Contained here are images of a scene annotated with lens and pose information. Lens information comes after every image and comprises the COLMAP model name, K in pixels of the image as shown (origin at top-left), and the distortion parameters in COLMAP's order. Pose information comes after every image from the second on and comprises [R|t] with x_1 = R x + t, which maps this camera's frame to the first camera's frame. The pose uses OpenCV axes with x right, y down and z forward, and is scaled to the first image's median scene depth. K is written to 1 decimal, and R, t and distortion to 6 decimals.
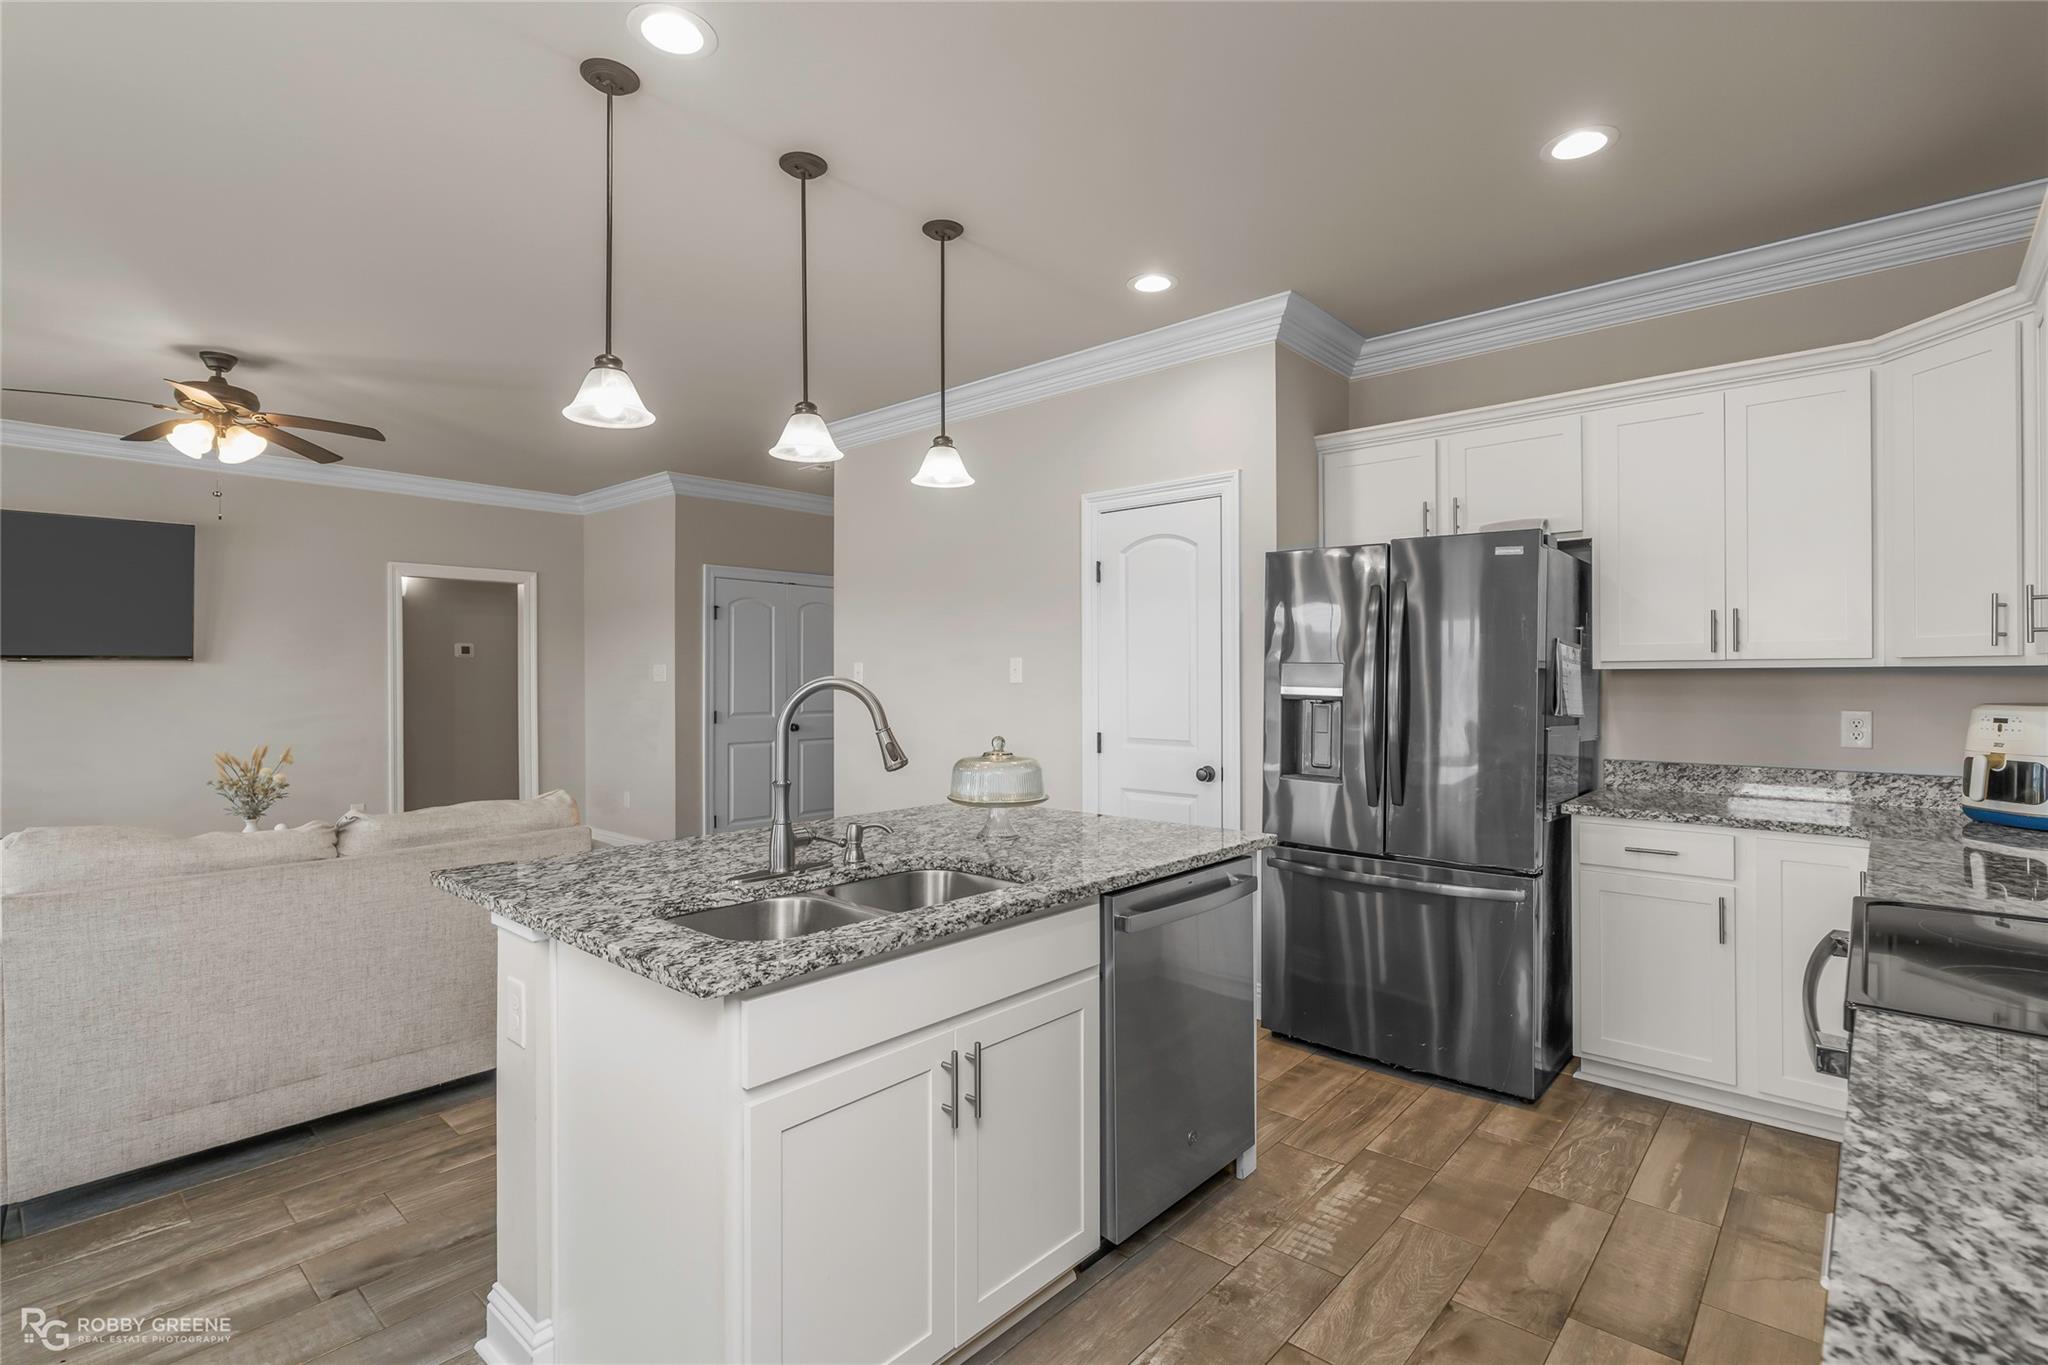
lens RADIAL K [[970.4, 0, 1024.0], [0, 970.4, 682.5], [0, 0, 1]] dist [-0.001571, 0.000188]
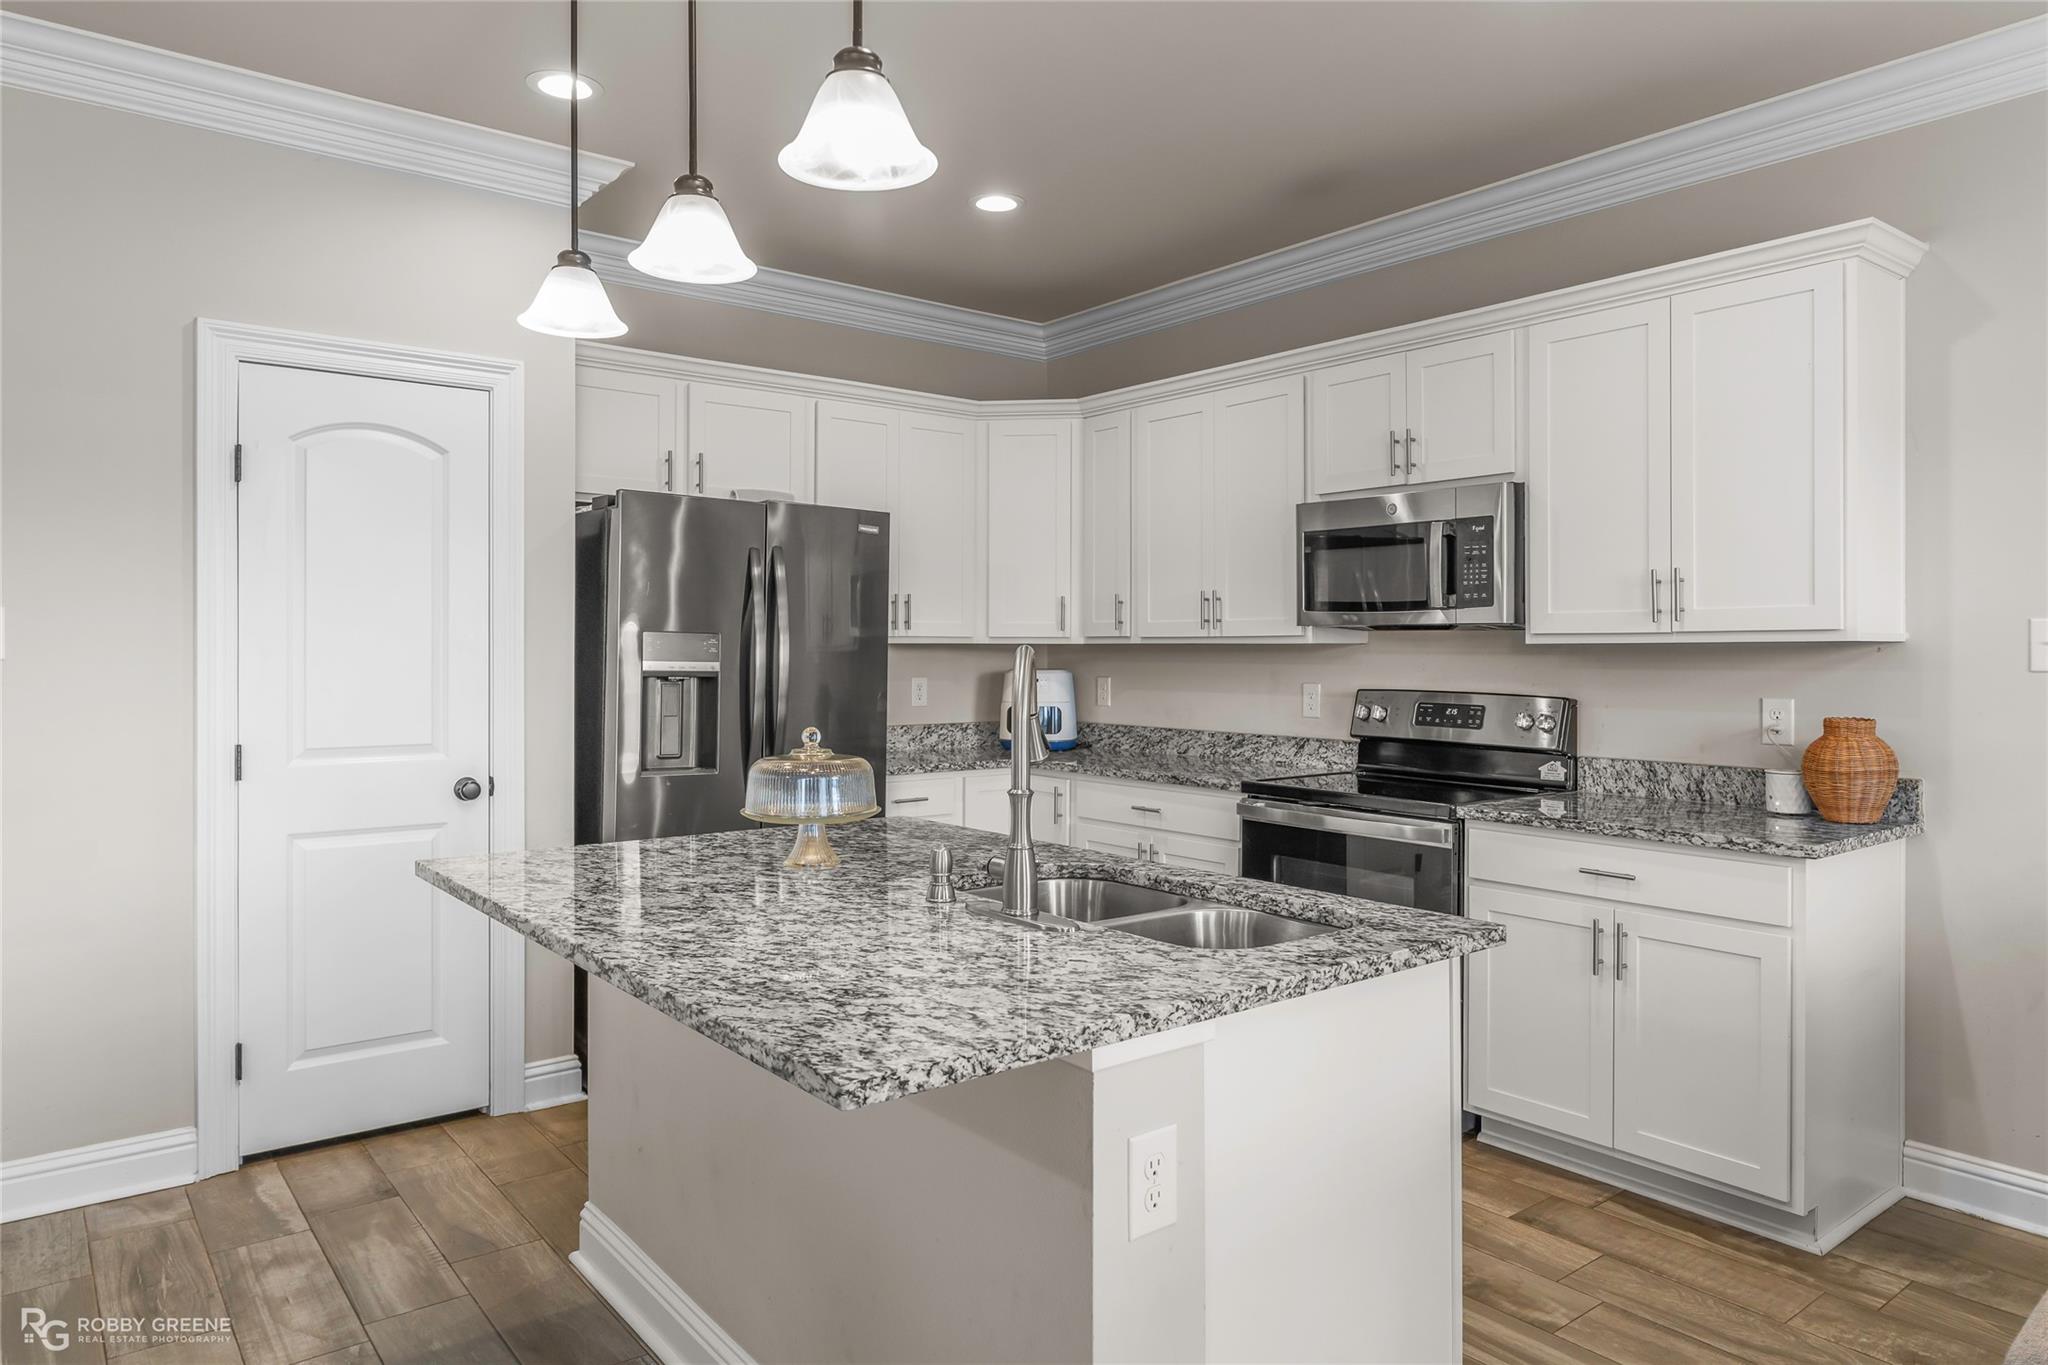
lens RADIAL K [[1294.1, 0, 1018.1], [0, 1294.1, 659.3], [0, 0, 1]] dist [-0.003866, 0.000579]
pose [[0.173619, -0.003411, 0.984807, -0.866694], [0.003601, 0.999990, 0.002828, 0.000919], [-0.984806, 0.003055, 0.173629, 0.608728]]
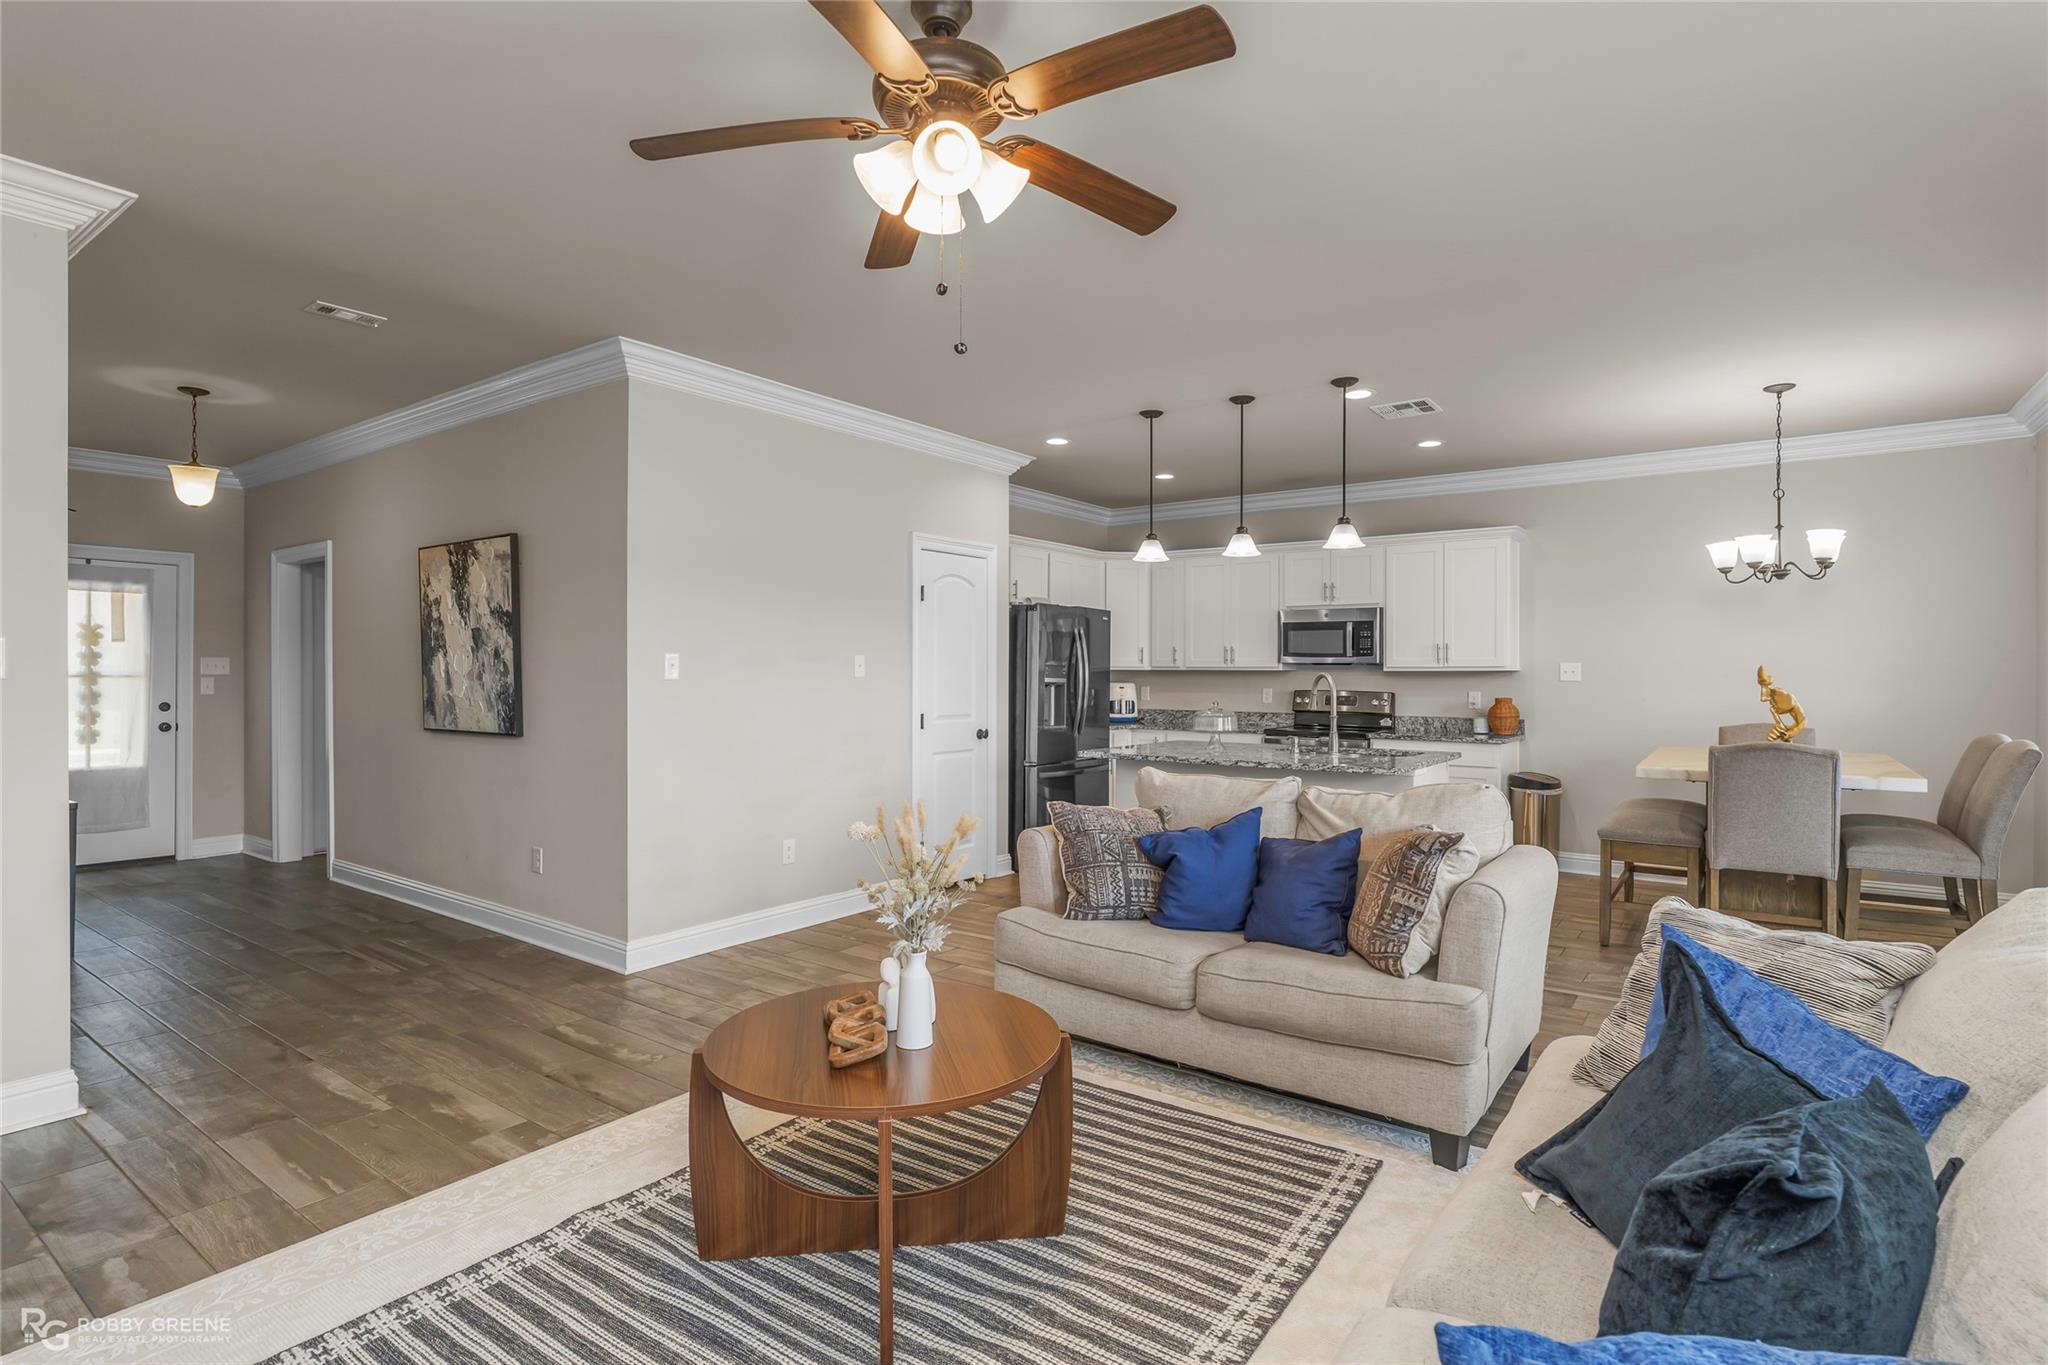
lens RADIAL K [[1050.7, 0, 1024.0], [0, 1050.7, 682.5], [0, 0, 1]] dist [-0.001617, -0.000257]
pose [[-0.104704, -0.007698, 0.994474, -2.002066], [0.003507, 0.999961, 0.008110, -0.004533], [-0.994497, 0.004337, -0.104673, 1.478094]]
